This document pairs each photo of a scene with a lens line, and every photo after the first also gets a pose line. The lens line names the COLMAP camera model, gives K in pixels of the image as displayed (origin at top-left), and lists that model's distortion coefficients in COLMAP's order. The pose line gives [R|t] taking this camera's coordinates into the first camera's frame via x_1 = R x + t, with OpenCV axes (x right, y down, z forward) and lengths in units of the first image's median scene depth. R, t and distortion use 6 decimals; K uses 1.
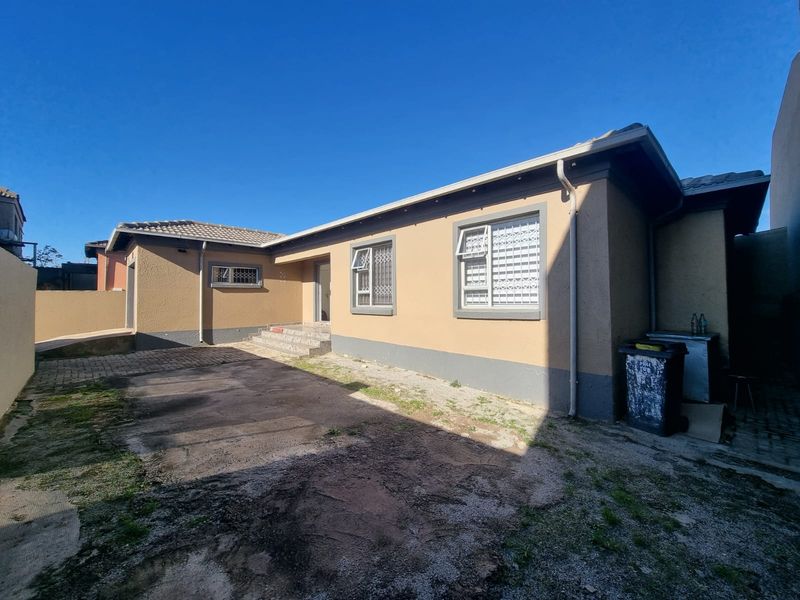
lens RADIAL K [[327.0, 0, 403.3], [0, 327.0, 291.3], [0, 0, 1]] dist [-0.000043, 0.000207]
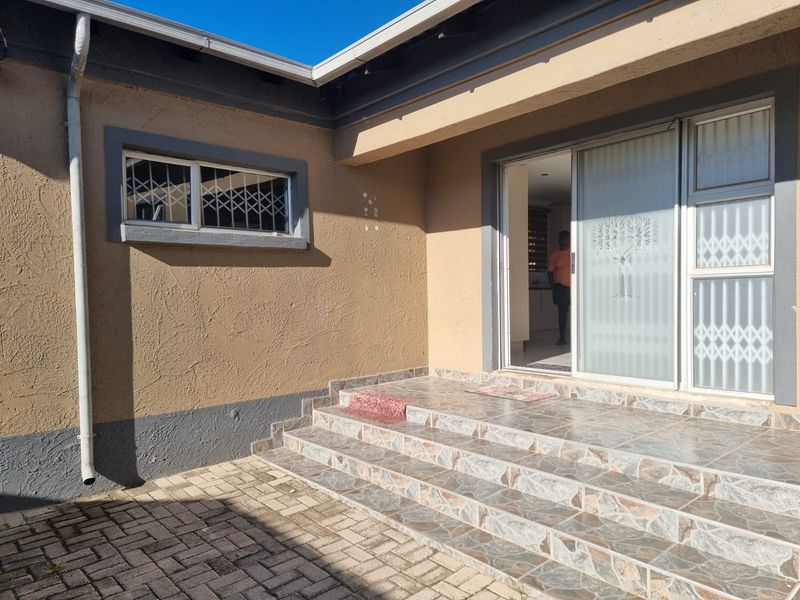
lens RADIAL K [[552.7, 0, 400.4], [0, 552.7, 305.7], [0, 0, 1]] dist [0.058422, -0.000450]
pose [[0.999019, -0.012030, -0.042615, -0.344789], [0.014089, 0.998731, 0.048355, 0.015752], [0.041979, -0.048908, 0.997921, 0.560794]]
